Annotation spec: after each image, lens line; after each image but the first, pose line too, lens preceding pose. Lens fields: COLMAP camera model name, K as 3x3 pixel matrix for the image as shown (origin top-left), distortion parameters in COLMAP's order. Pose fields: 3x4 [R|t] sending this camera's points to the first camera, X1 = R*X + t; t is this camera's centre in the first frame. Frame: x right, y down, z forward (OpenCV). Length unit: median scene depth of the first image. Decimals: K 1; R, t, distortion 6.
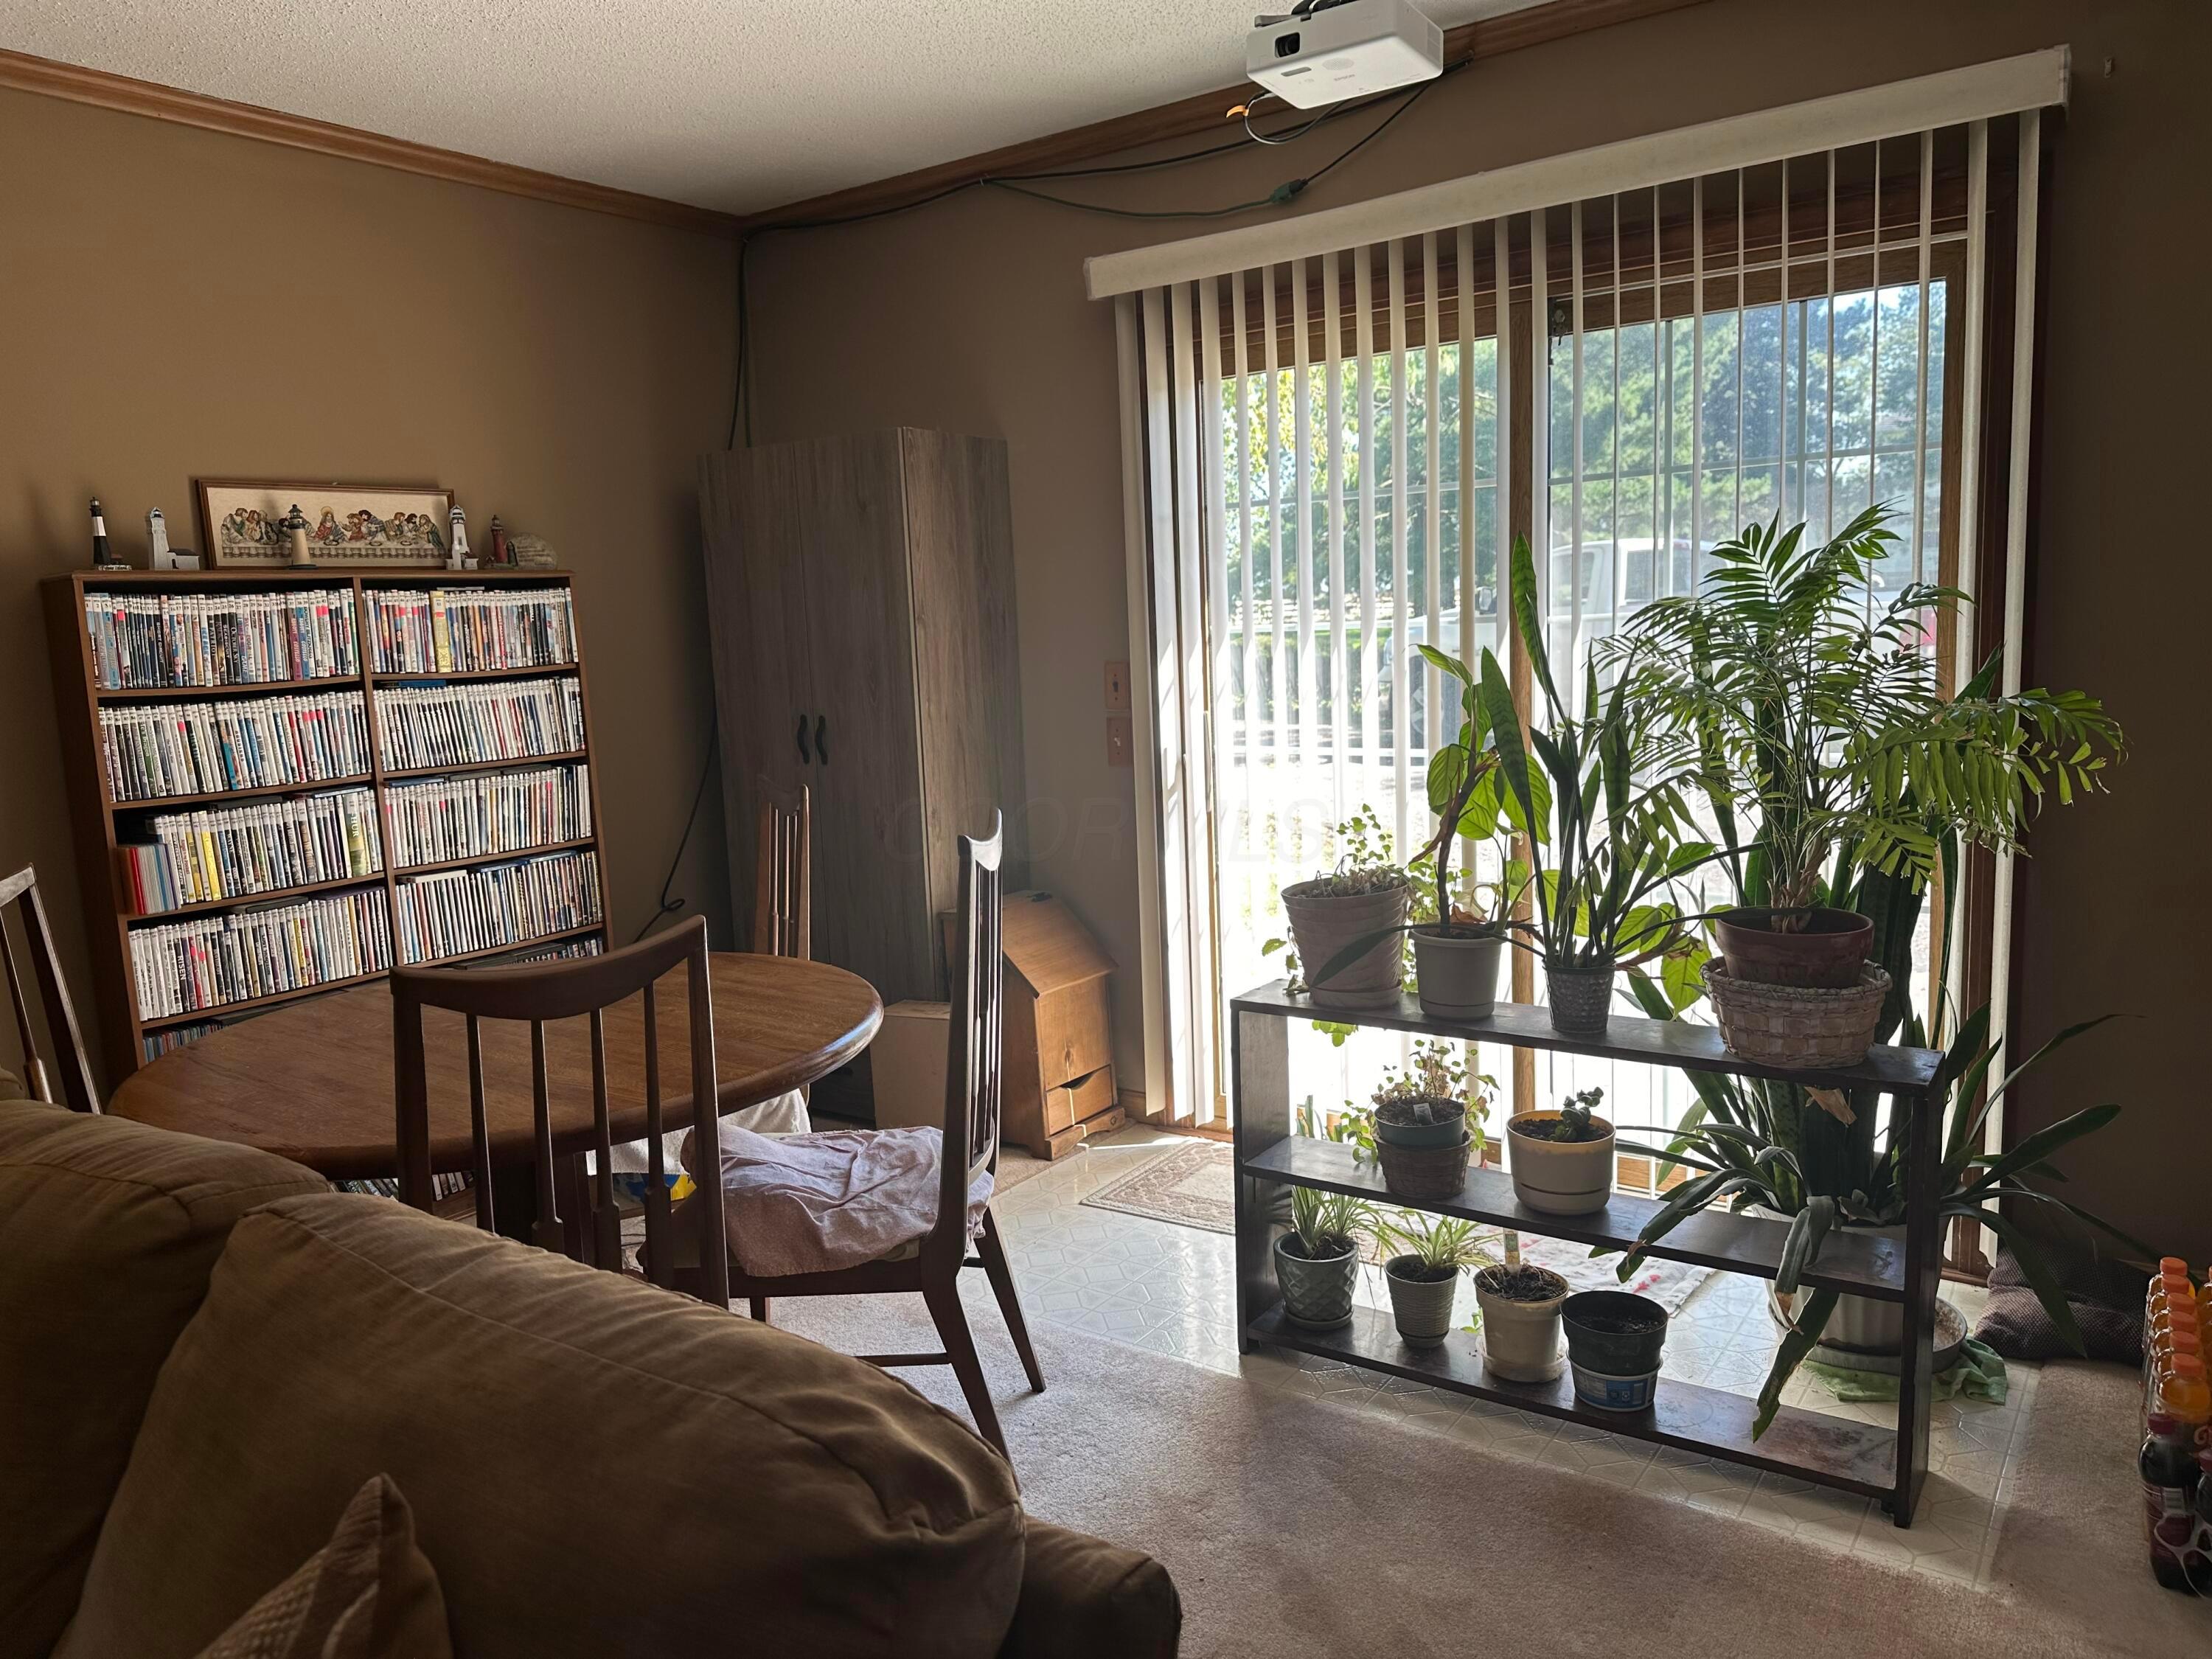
lens RADIAL K [[1556.8, 0, 1103.5], [0, 1556.8, 796.6], [0, 0, 1]] dist [0.101530, -0.183034]
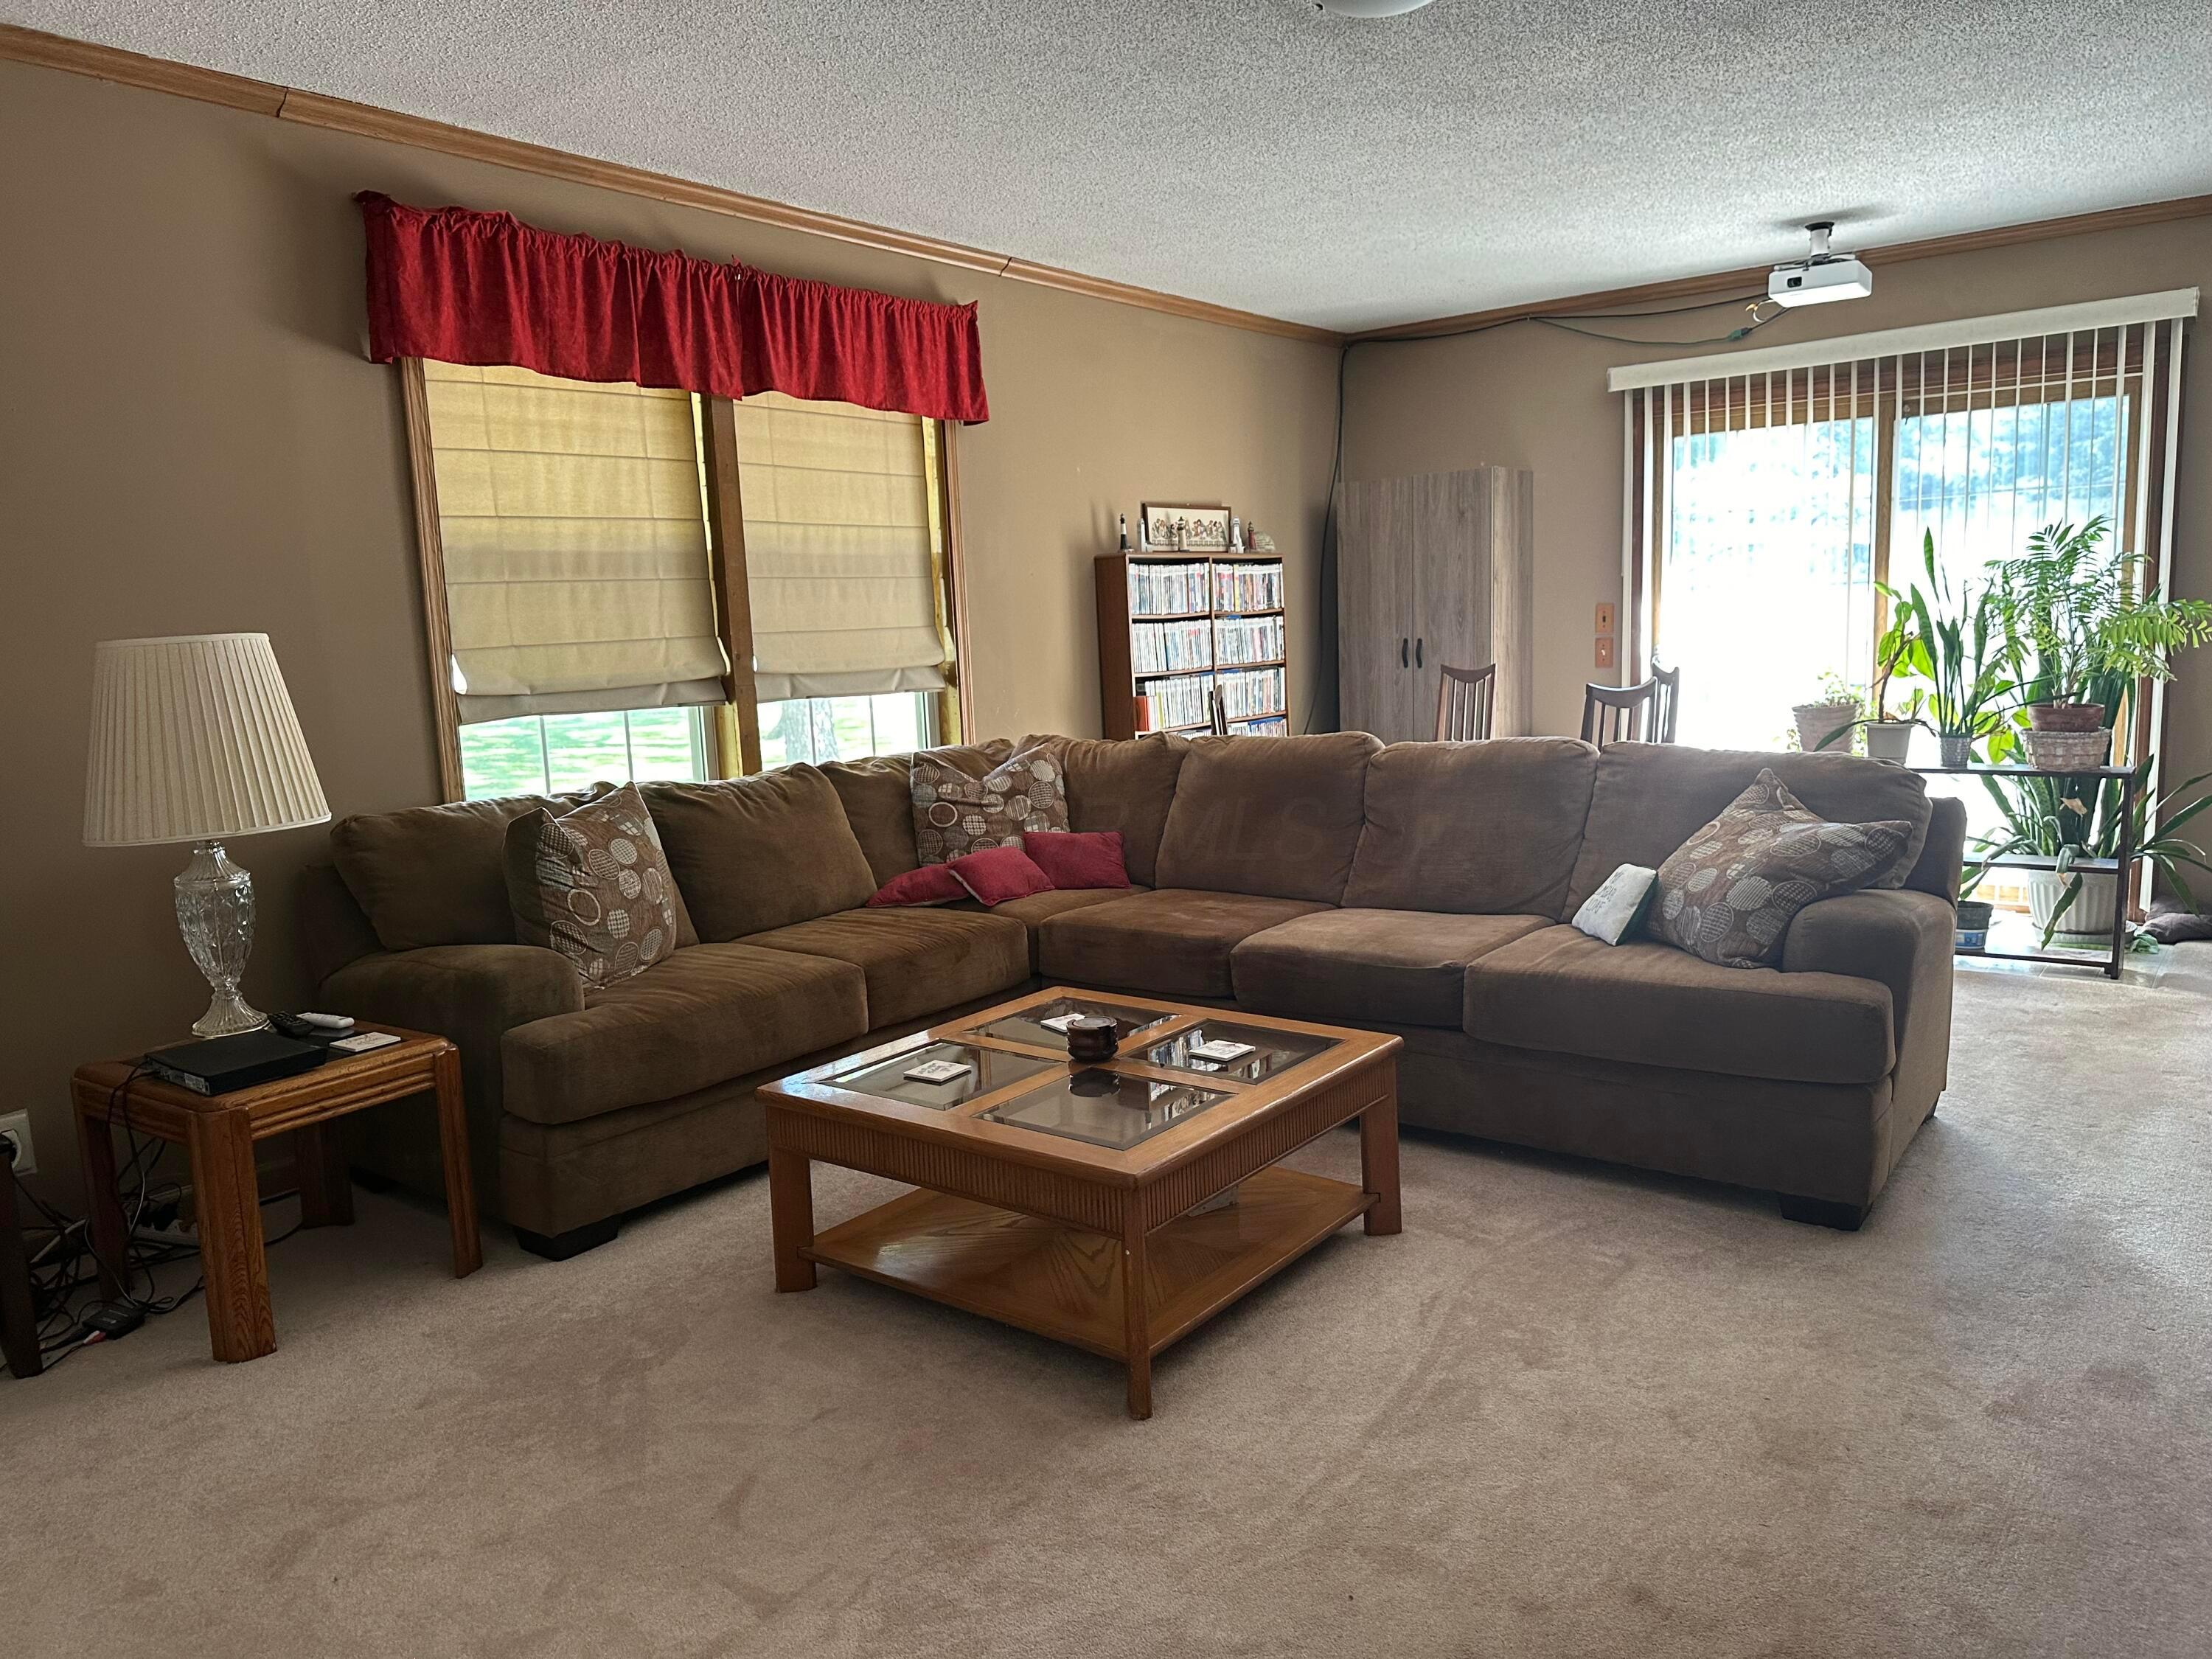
lens RADIAL K [[1545.5, 0, 1101.4], [0, 1545.5, 817.0], [0, 0, 1]] dist [0.079582, -0.131419]
pose [[0.998684, 0.005613, -0.050985, -0.531256], [-0.004650, 0.999809, 0.018989, 0.133224], [0.051082, -0.018727, 0.998519, -0.832815]]
